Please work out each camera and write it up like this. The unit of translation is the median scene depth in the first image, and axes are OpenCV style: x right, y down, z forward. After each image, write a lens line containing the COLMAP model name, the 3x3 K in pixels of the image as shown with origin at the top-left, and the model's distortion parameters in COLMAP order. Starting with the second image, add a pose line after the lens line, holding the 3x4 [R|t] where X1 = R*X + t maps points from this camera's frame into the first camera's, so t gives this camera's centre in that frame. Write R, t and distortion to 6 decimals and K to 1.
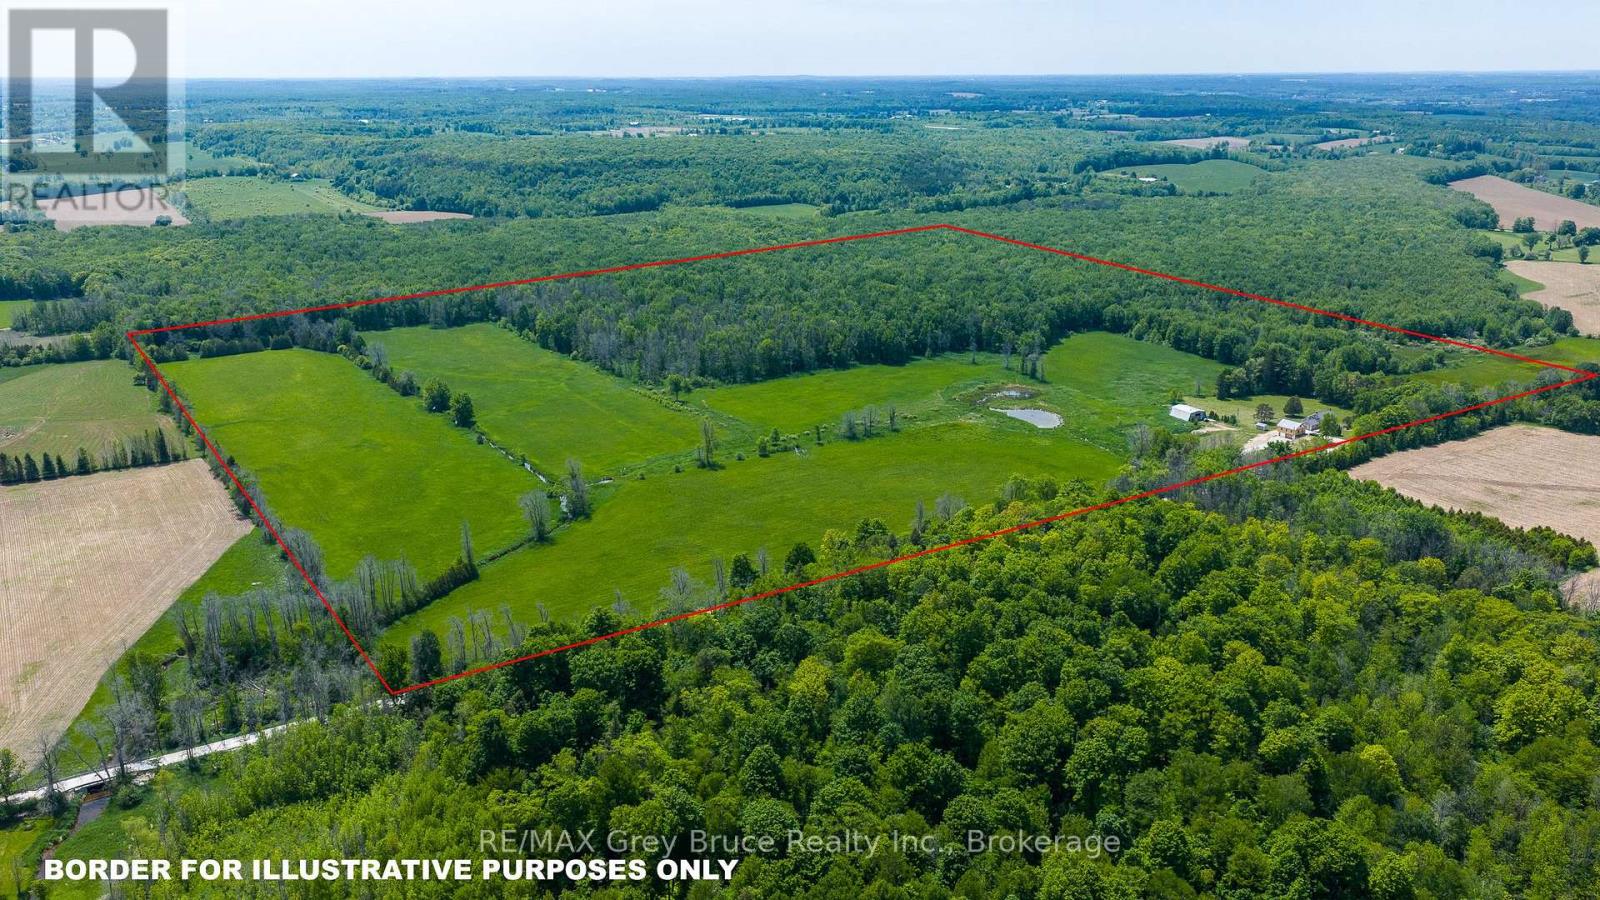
lens RADIAL K [[1293.6, 0, 800.0], [0, 1293.6, 450.0], [0, 0, 1]] dist [0.081061, -0.129798]
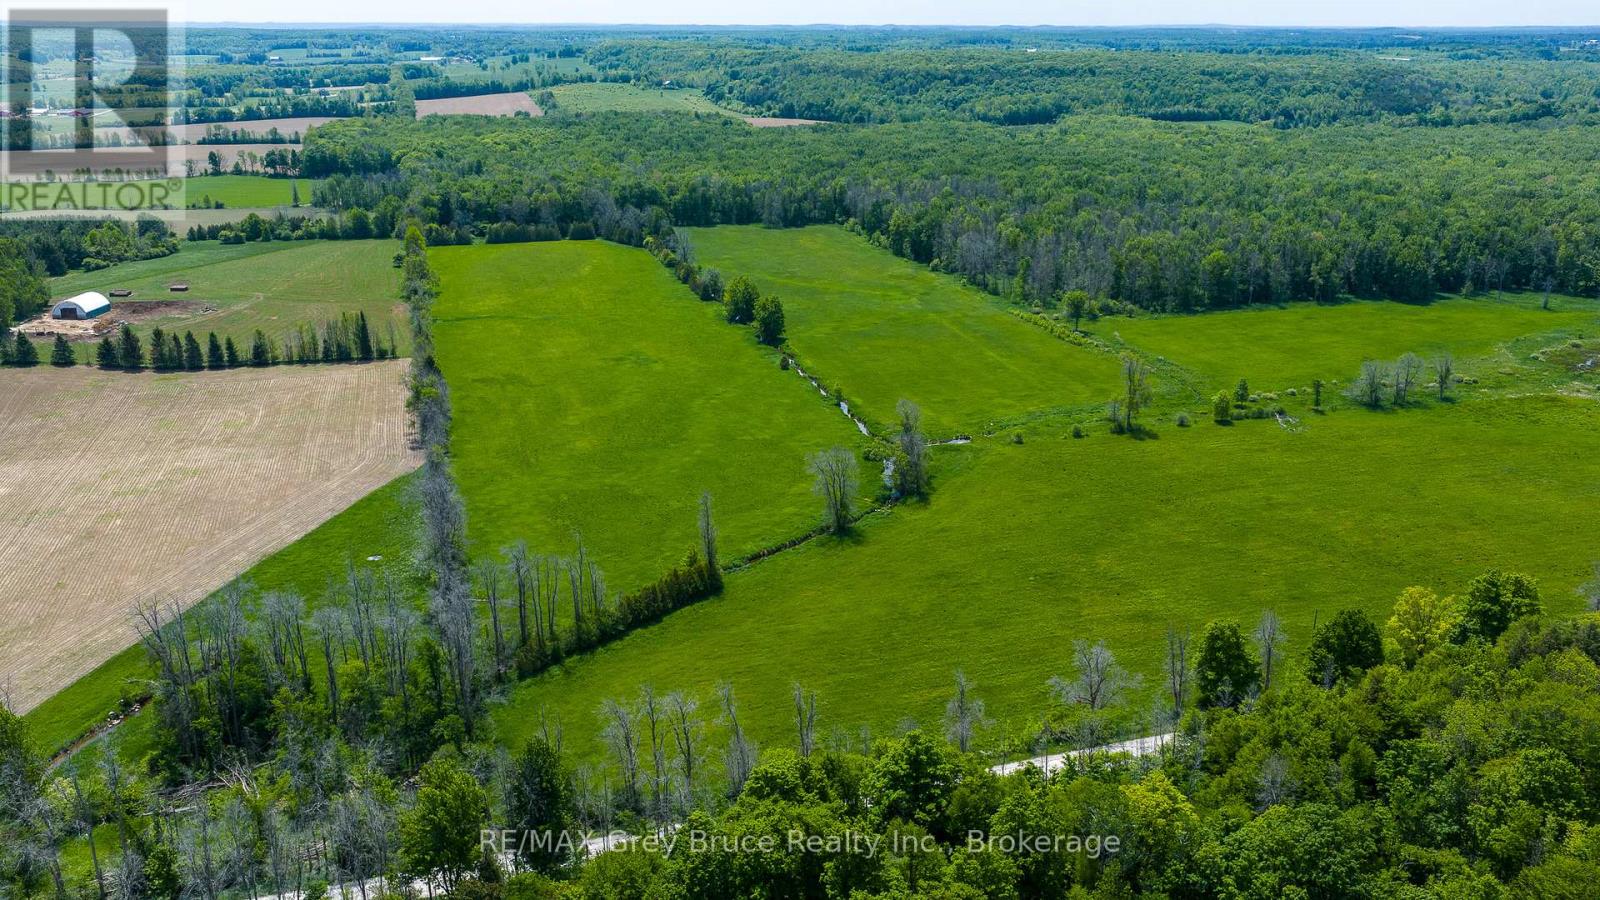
lens RADIAL K [[1293.6, 0, 800.0], [0, 1293.6, 450.0], [0, 0, 1]] dist [0.081061, -0.129798]
pose [[0.958348, 0.093208, -0.269966, -0.038892], [-0.083845, 0.995415, 0.046037, 0.004336], [0.273019, -0.021484, 0.961769, 0.268815]]
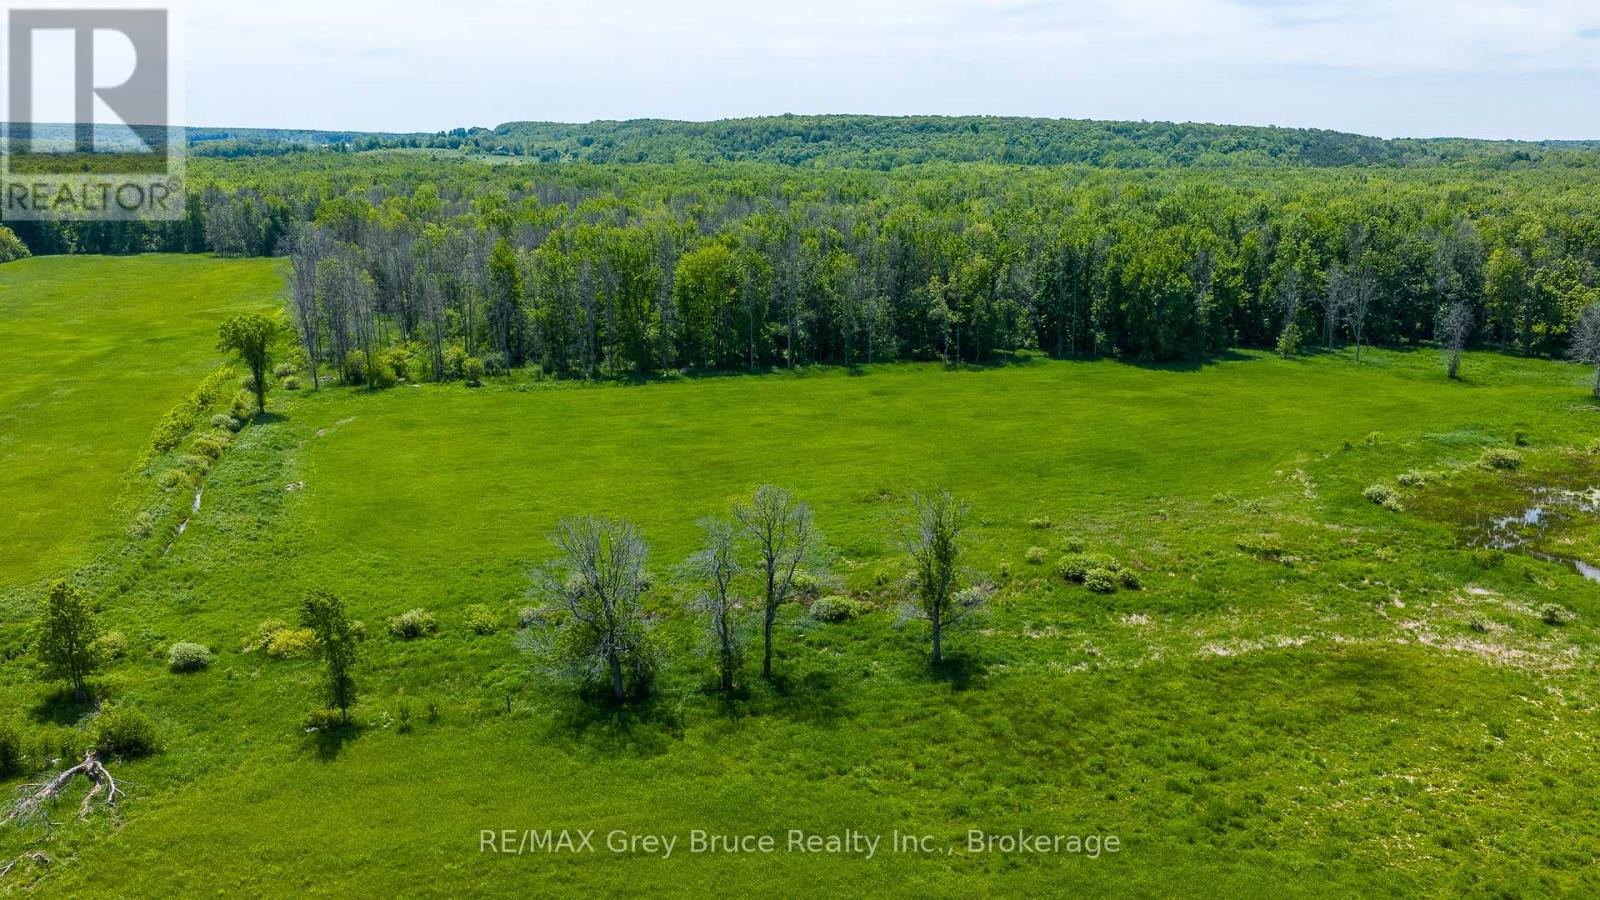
lens RADIAL K [[1292.0, 0, 791.7], [0, 1292.0, 476.6], [0, 0, 1]] dist [0.079024, -0.156664]
pose [[0.954130, 0.082282, -0.287863, 0.079645], [-0.091105, 0.995690, -0.017367, -0.027231], [0.285194, 0.042796, 0.957514, 0.684143]]
